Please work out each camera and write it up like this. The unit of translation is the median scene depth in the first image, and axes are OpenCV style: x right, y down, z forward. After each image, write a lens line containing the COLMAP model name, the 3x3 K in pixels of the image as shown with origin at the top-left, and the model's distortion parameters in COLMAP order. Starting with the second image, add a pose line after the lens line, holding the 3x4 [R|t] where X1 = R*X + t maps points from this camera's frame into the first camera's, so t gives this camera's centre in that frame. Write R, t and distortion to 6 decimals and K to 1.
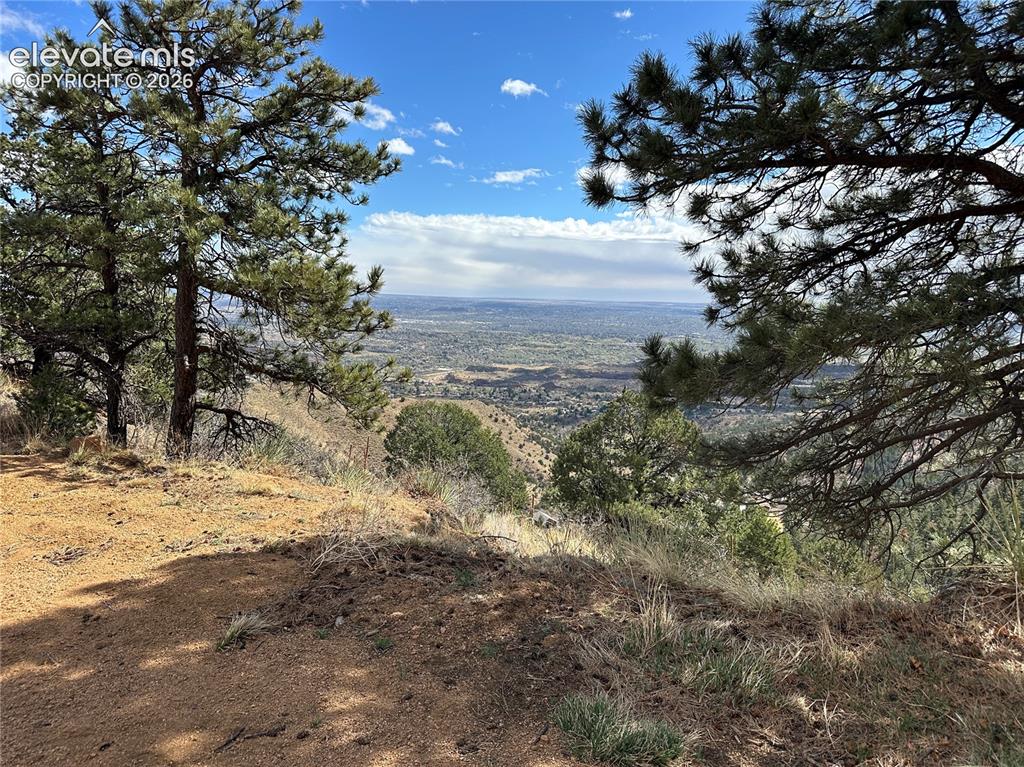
lens RADIAL K [[714.5, 0, 512.0], [0, 714.5, 383.5], [0, 0, 1]] dist [0.088901, -0.105561]
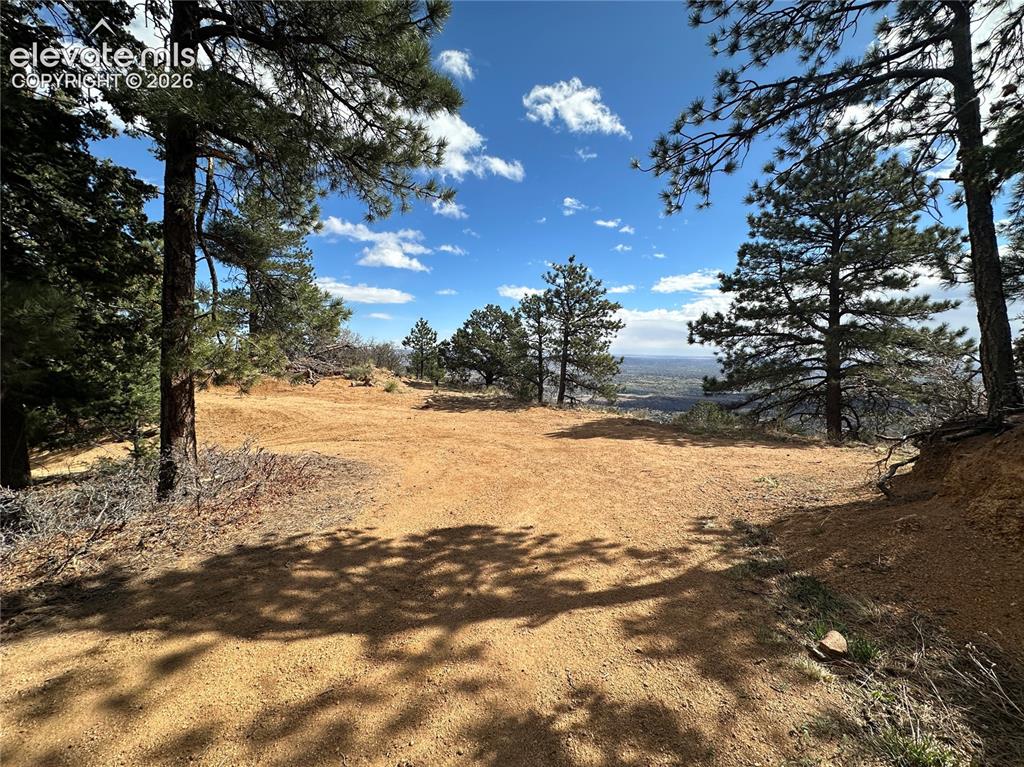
lens RADIAL K [[405.4, 0, 505.1], [0, 405.4, 404.0], [0, 0, 1]] dist [-0.014250, 0.000038]
pose [[0.956320, 0.021836, -0.291505, -0.195481], [-0.021839, 0.999756, 0.003244, 0.099775], [0.291504, 0.003263, 0.956564, -1.375746]]
